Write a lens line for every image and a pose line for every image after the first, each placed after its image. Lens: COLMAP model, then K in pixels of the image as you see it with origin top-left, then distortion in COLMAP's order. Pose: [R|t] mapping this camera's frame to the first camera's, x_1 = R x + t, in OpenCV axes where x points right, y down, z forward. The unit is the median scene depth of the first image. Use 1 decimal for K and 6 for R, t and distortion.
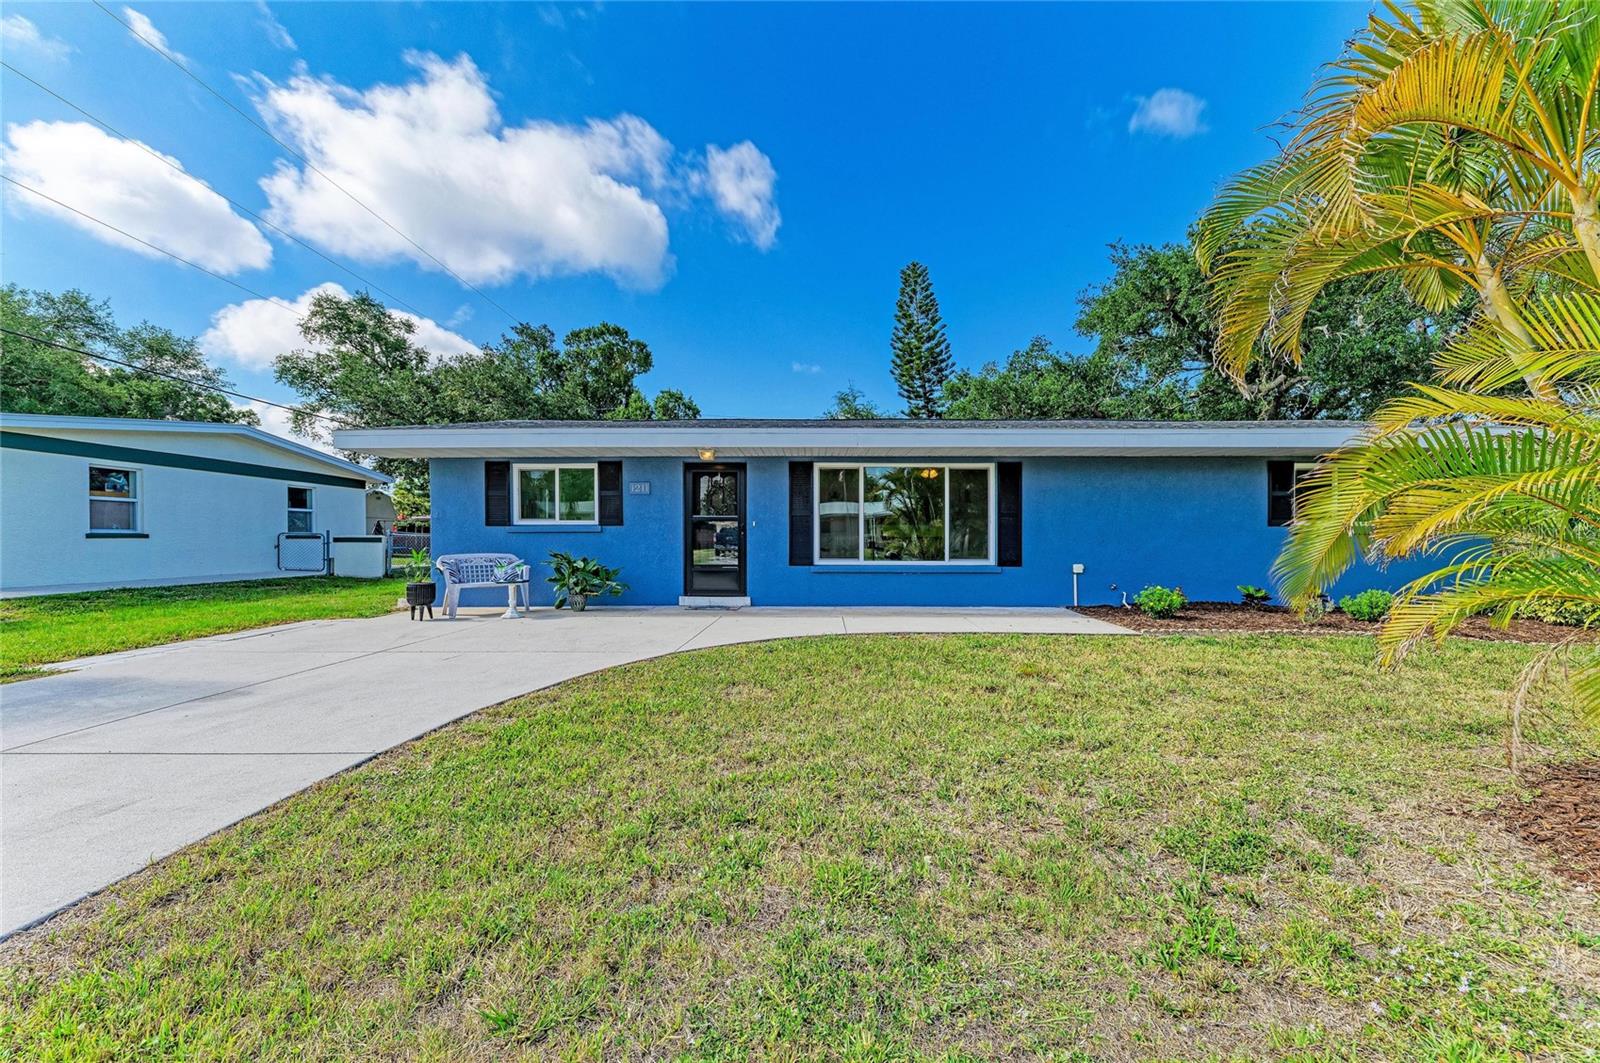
lens RADIAL K [[612.2, 0, 796.7], [0, 612.2, 559.4], [0, 0, 1]] dist [0.019419, -0.005668]
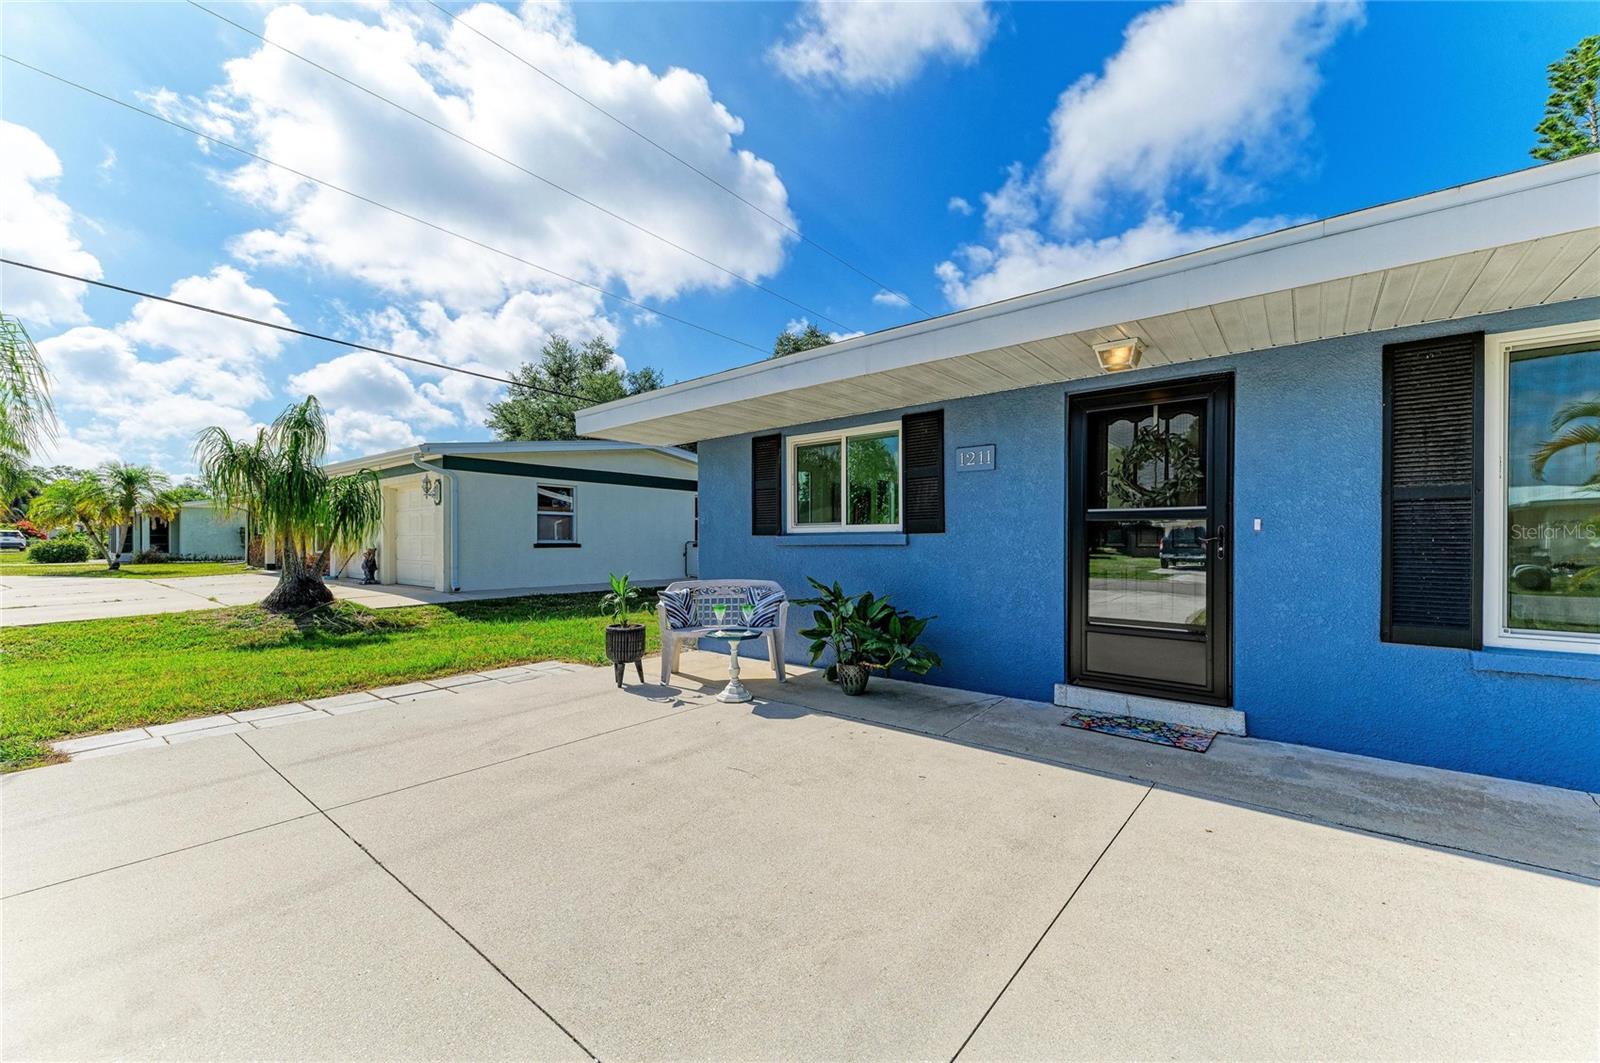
lens RADIAL K [[612.2, 0, 810.9], [0, 612.2, 545.5], [0, 0, 1]] dist [0.019419, -0.005668]
pose [[0.791293, 0.002544, -0.611432, -0.053855], [-0.018472, 0.999634, -0.019748, -0.031812], [0.611158, 0.026921, 0.791051, 0.515378]]
